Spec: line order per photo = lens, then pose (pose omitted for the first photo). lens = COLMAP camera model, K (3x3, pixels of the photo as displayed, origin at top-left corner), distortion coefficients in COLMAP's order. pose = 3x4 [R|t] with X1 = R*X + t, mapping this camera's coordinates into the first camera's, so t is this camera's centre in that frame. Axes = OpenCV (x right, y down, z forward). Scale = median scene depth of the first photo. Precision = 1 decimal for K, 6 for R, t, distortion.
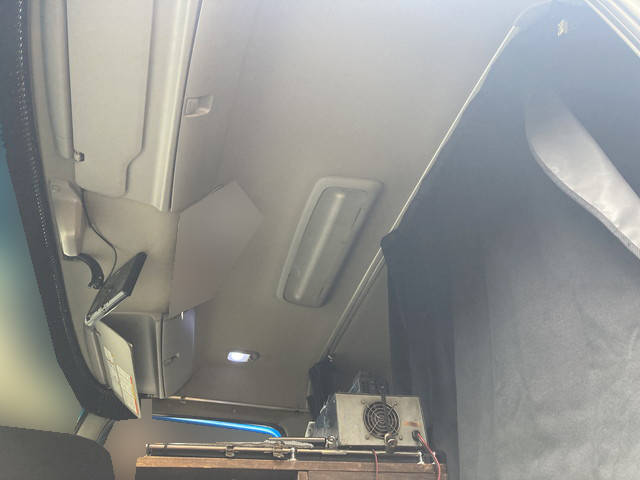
lens RADIAL K [[520.5, 0, 320.5], [0, 520.5, 241.7], [0, 0, 1]] dist [-0.003792, -0.004023]
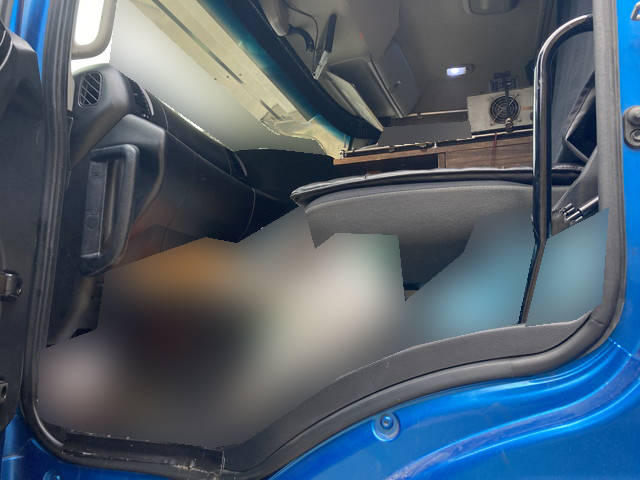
lens RADIAL K [[520.5, 0, 320.5], [0, 520.5, 241.7], [0, 0, 1]] dist [-0.003792, -0.004023]
pose [[0.838558, -0.044826, -0.542965, 0.414466], [0.317055, 0.850616, 0.419437, -0.068514], [0.443053, -0.523872, 0.727504, -0.323939]]
